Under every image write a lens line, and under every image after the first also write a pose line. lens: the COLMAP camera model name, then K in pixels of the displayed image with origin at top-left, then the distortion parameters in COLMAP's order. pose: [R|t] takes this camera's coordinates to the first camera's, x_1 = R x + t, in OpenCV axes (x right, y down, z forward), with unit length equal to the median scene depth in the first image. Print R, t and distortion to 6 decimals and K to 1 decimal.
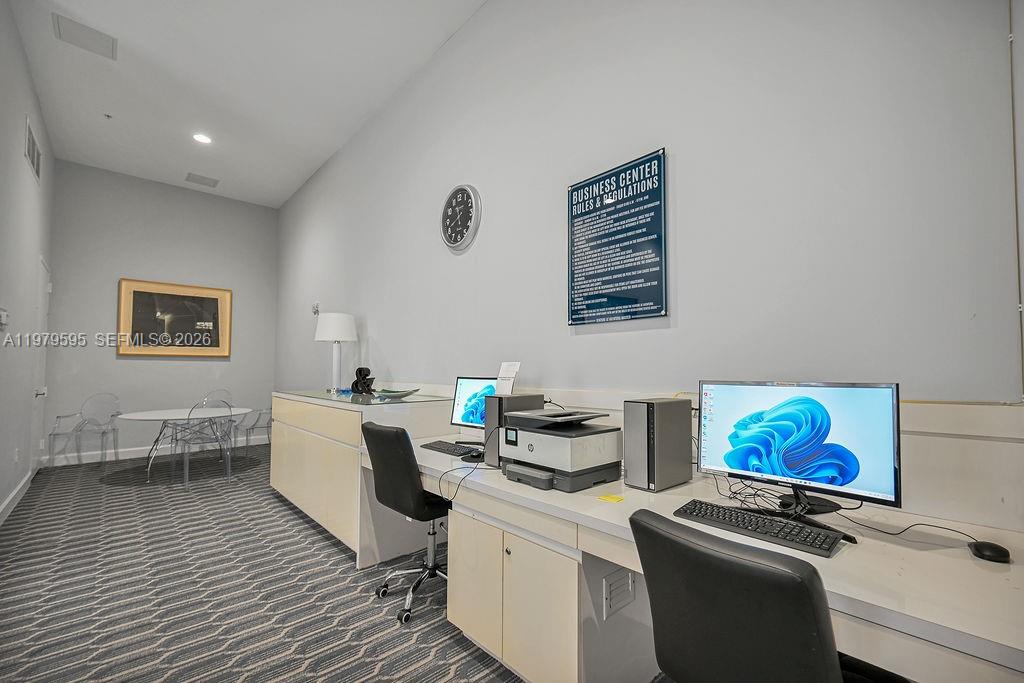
lens RADIAL K [[422.5, 0, 529.6], [0, 422.5, 365.4], [0, 0, 1]] dist [-0.002185, -0.000170]
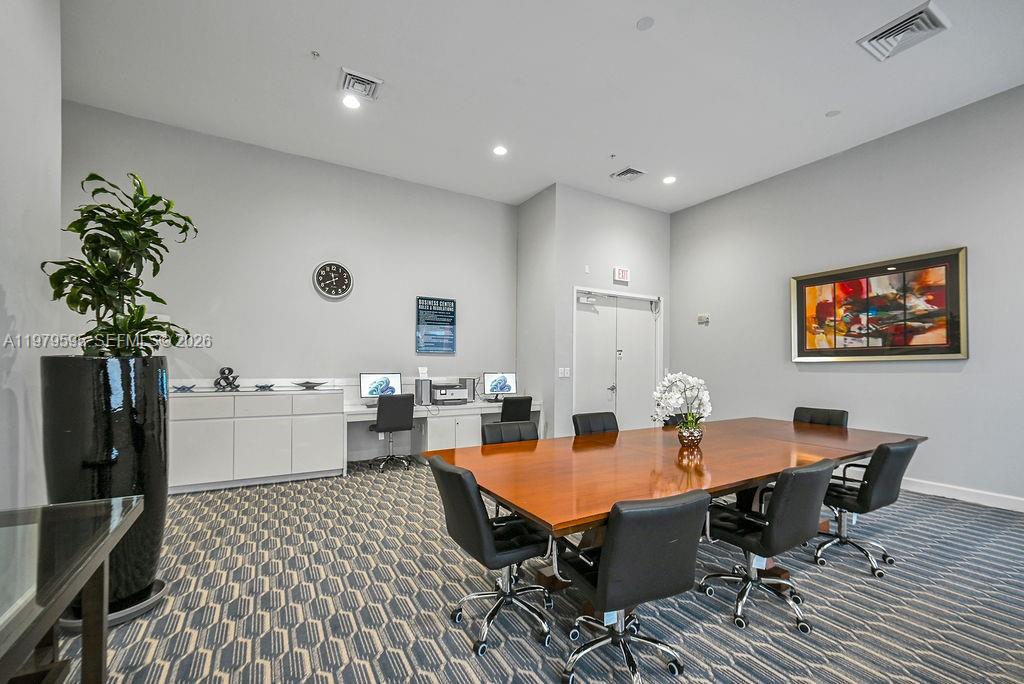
lens RADIAL K [[433.1, 0, 512.0], [0, 433.1, 342.0], [0, 0, 1]] dist [-0.003943, -0.000381]
pose [[0.236841, 0.047529, 0.970385, -2.577336], [-0.021762, 0.998812, -0.043610, -0.058866], [-0.971305, -0.010788, 0.237594, -0.187679]]
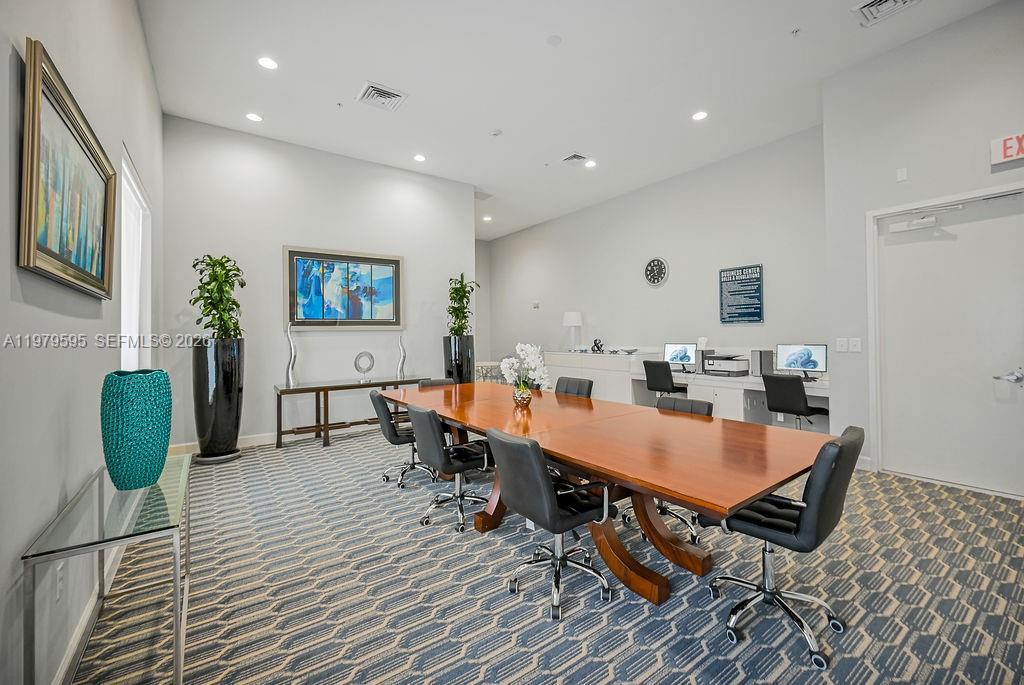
lens RADIAL K [[410.4, 0, 512.0], [0, 410.4, 342.5], [0, 0, 1]] dist [-0.019517, -0.000293]
pose [[0.987416, -0.010132, -0.157819, -0.883576], [0.014656, 0.999514, 0.027529, -0.074178], [0.157463, -0.029495, 0.987084, -1.919700]]
